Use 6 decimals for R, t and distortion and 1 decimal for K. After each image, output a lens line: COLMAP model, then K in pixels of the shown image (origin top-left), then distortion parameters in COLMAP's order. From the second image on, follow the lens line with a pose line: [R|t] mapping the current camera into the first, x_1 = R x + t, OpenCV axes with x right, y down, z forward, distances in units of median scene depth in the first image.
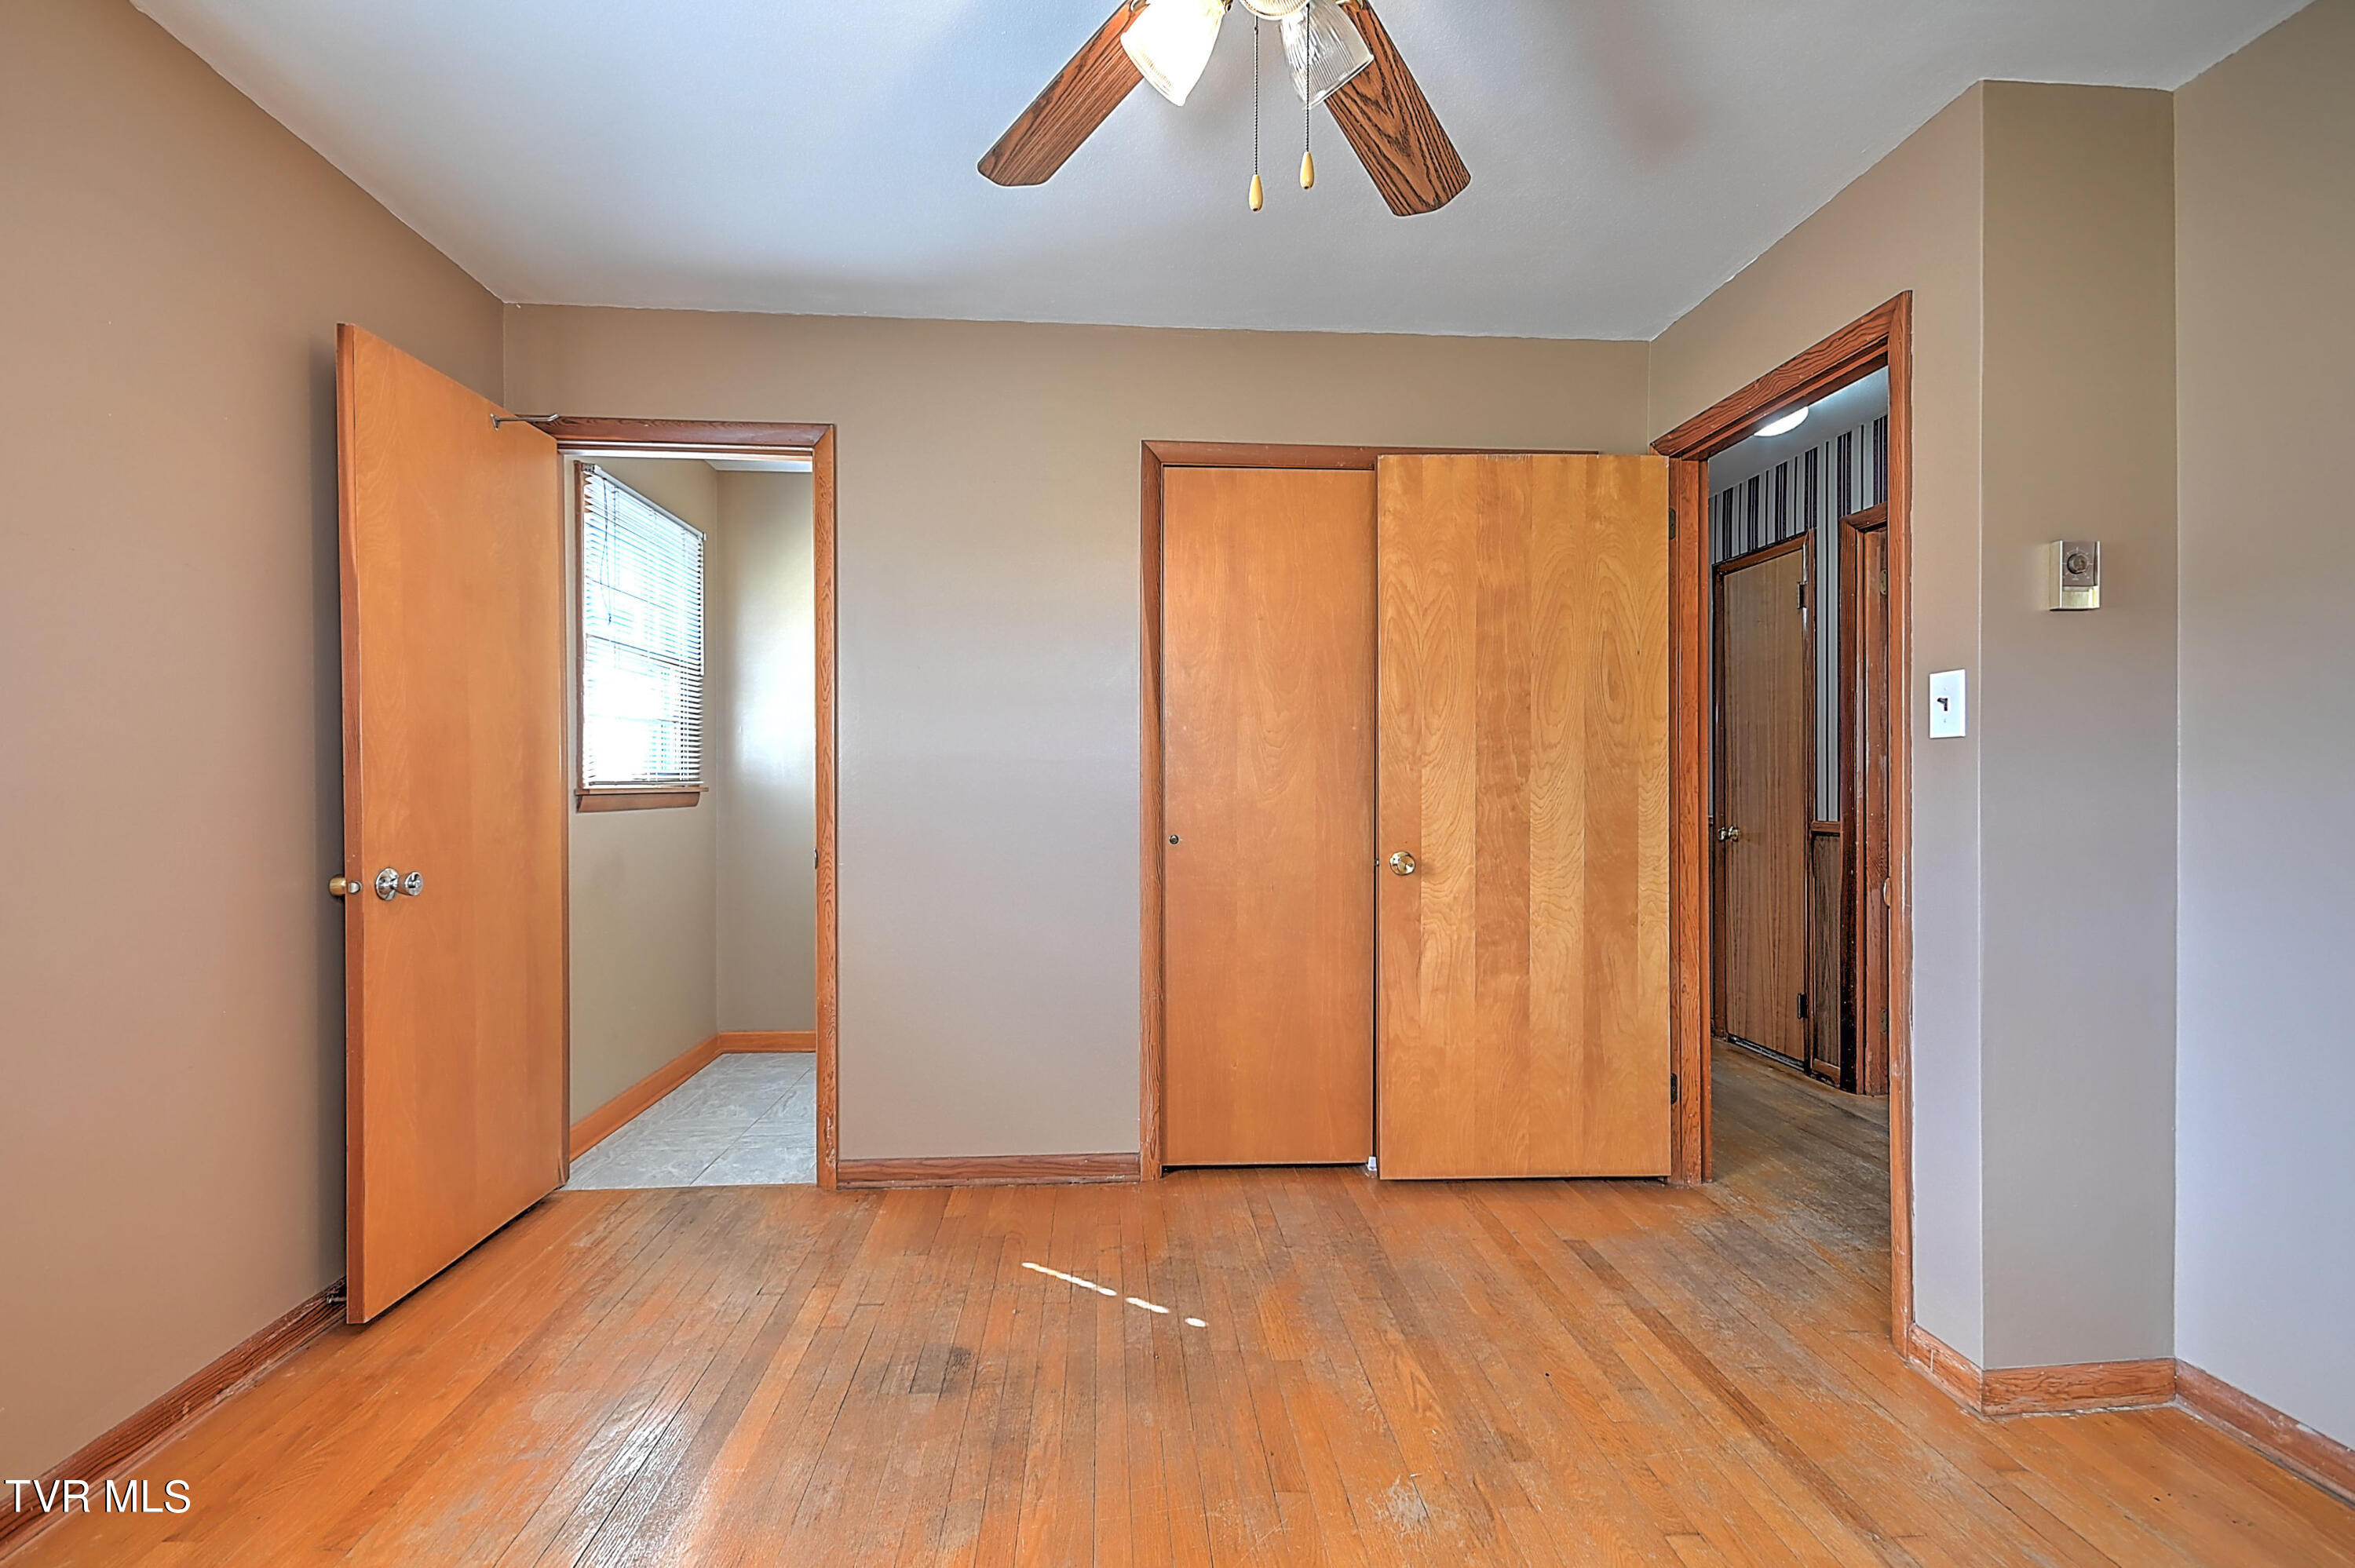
lens RADIAL K [[1030.4, 0, 1167.0], [0, 1030.4, 784.4], [0, 0, 1]] dist [0.018913, -0.010374]
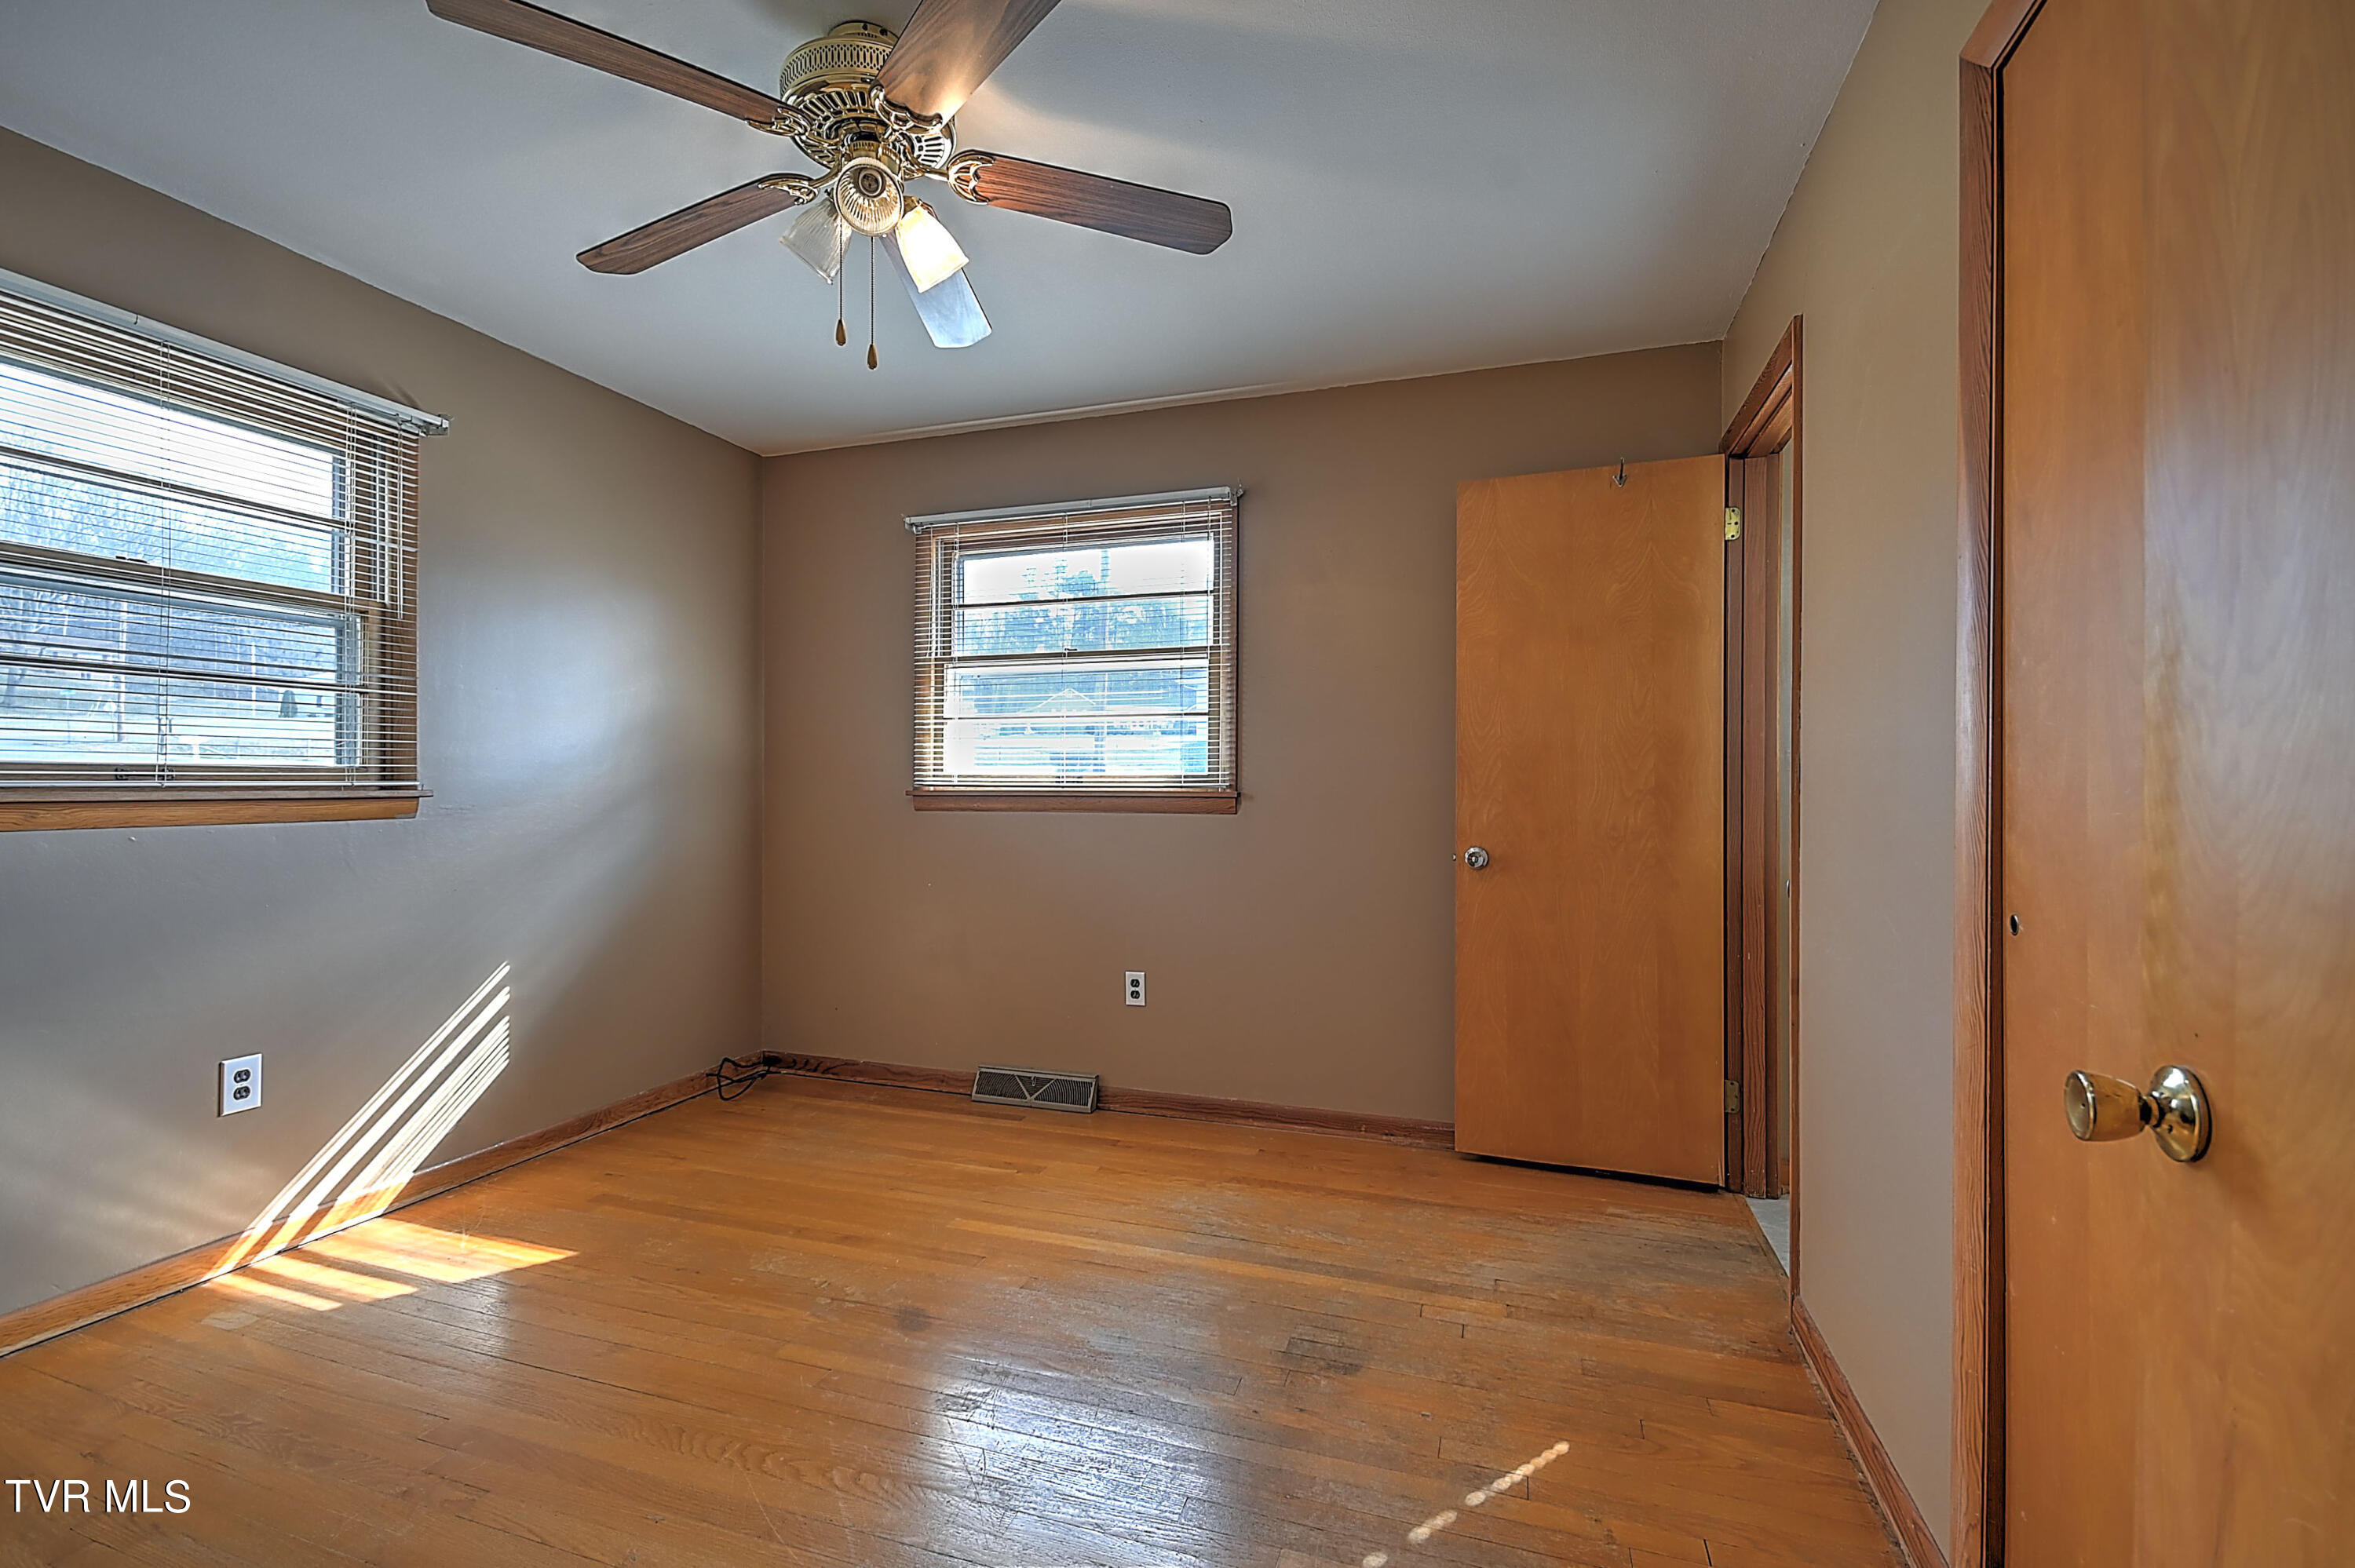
lens RADIAL K [[1030.4, 0, 1167.0], [0, 1030.4, 784.4], [0, 0, 1]] dist [0.018913, -0.010374]
pose [[-0.383953, -0.002801, -0.923348, 0.549815], [-0.007797, 0.999970, 0.000208, -0.002381], [0.923320, 0.007279, -0.383963, 0.863689]]
